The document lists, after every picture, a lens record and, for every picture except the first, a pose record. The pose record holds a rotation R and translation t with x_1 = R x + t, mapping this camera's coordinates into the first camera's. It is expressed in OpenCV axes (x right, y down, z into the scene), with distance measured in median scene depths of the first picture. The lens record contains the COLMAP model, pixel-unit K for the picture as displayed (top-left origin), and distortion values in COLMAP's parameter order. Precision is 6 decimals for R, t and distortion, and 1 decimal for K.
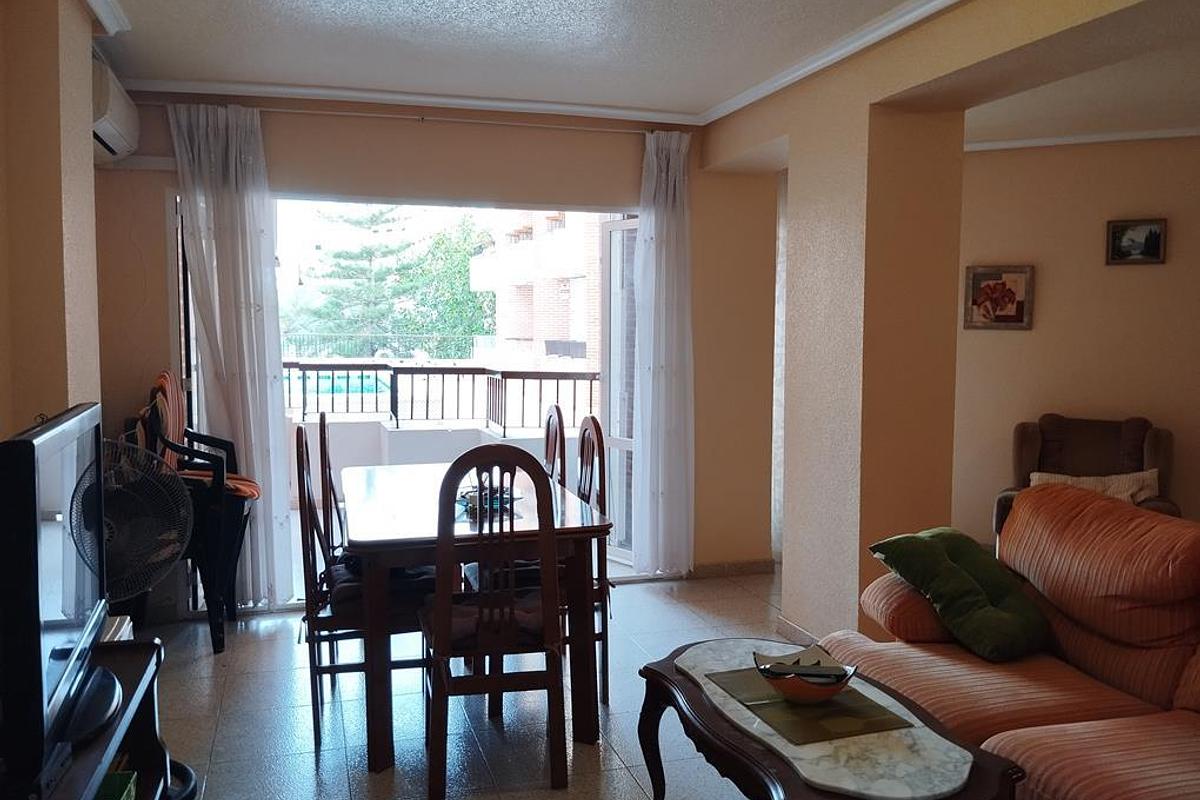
lens RADIAL K [[998.9, 0, 600.0], [0, 998.9, 400.0], [0, 0, 1]] dist [0.031888, -0.000611]
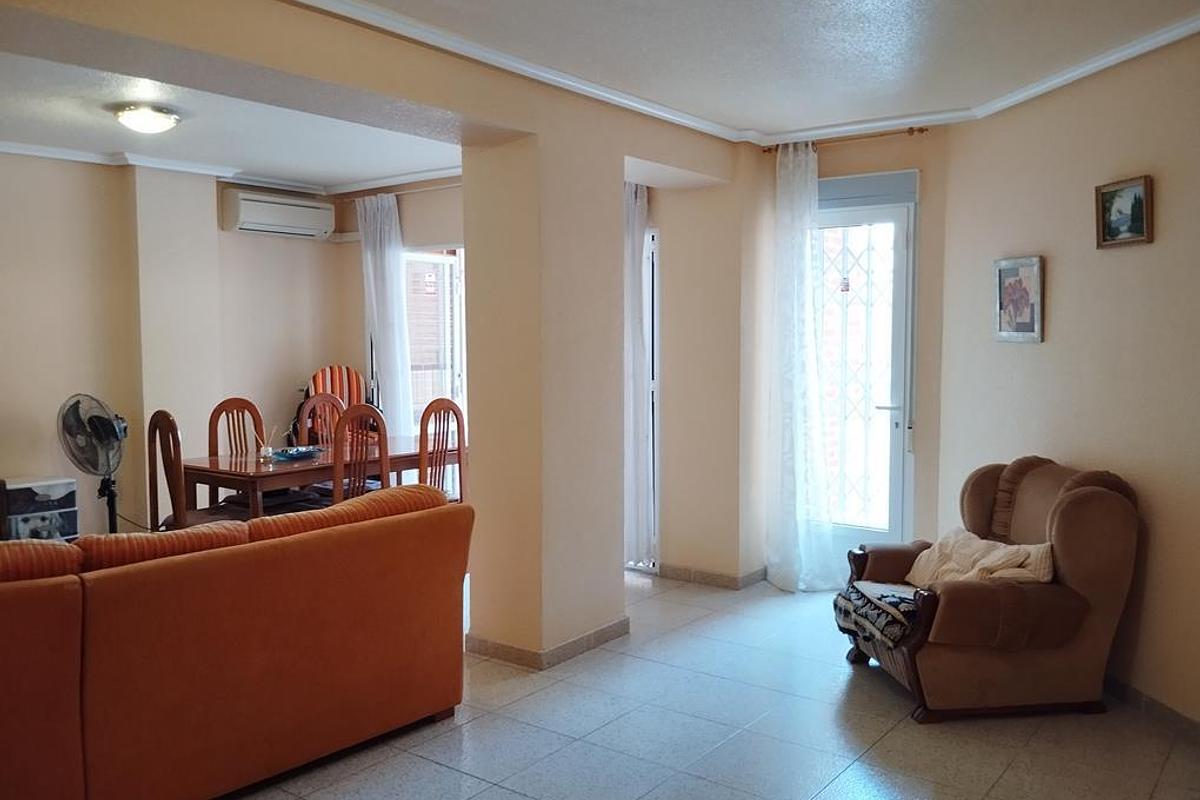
lens RADIAL K [[998.9, 0, 600.0], [0, 998.9, 400.0], [0, 0, 1]] dist [0.031888, -0.000611]
pose [[0.595468, 0.045933, -0.802065, 0.951753], [-0.062018, 0.998013, 0.011111, -0.015864], [0.800982, 0.043126, 0.597133, 0.330403]]
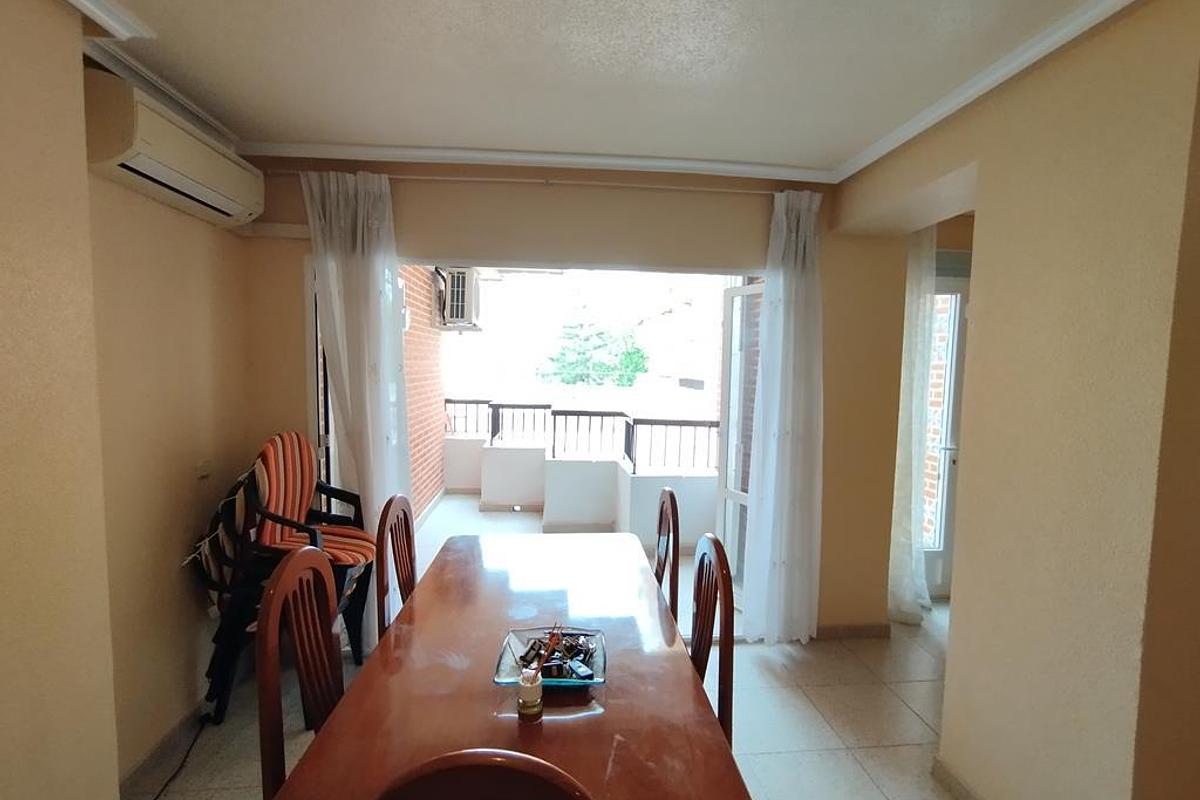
lens RADIAL K [[555.3, 0, 607.4], [0, 555.3, 406.3], [0, 0, 1]] dist [-0.026059, 0.030132]
pose [[0.982760, 0.027139, -0.182883, -0.009836], [-0.027390, 0.999624, 0.001150, -0.055838], [0.182846, 0.003879, 0.983134, 0.441789]]
